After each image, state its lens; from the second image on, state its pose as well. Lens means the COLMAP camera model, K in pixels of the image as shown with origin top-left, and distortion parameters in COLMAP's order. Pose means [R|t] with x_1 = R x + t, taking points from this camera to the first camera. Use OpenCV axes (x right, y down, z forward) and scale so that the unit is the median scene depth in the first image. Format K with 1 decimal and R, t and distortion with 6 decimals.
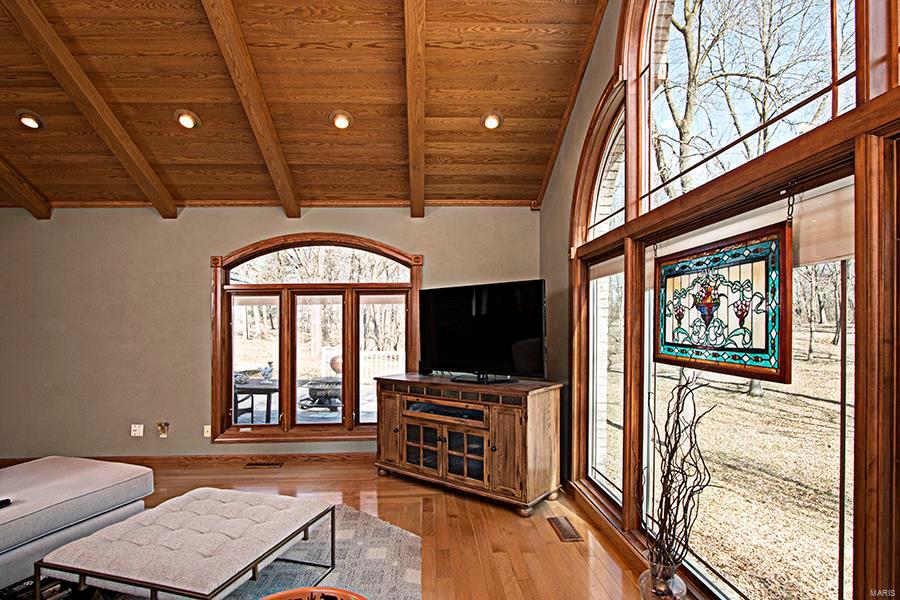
lens RADIAL K [[470.2, 0, 452.2], [0, 470.2, 320.0], [0, 0, 1]] dist [-0.003586, 0.000561]
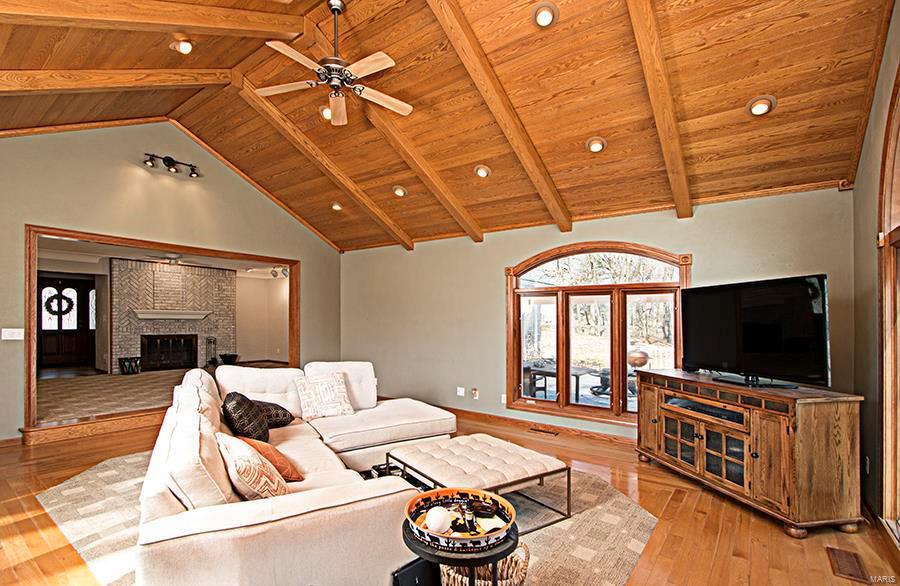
lens RADIAL K [[415.0, 0, 454.2], [0, 415.0, 324.3], [0, 0, 1]] dist [-0.001390, 0.000101]
pose [[0.794068, 0.026145, -0.607267, 0.098526], [-0.015574, 0.999622, 0.022673, 0.000791], [0.607630, -0.008546, 0.794175, -0.027261]]
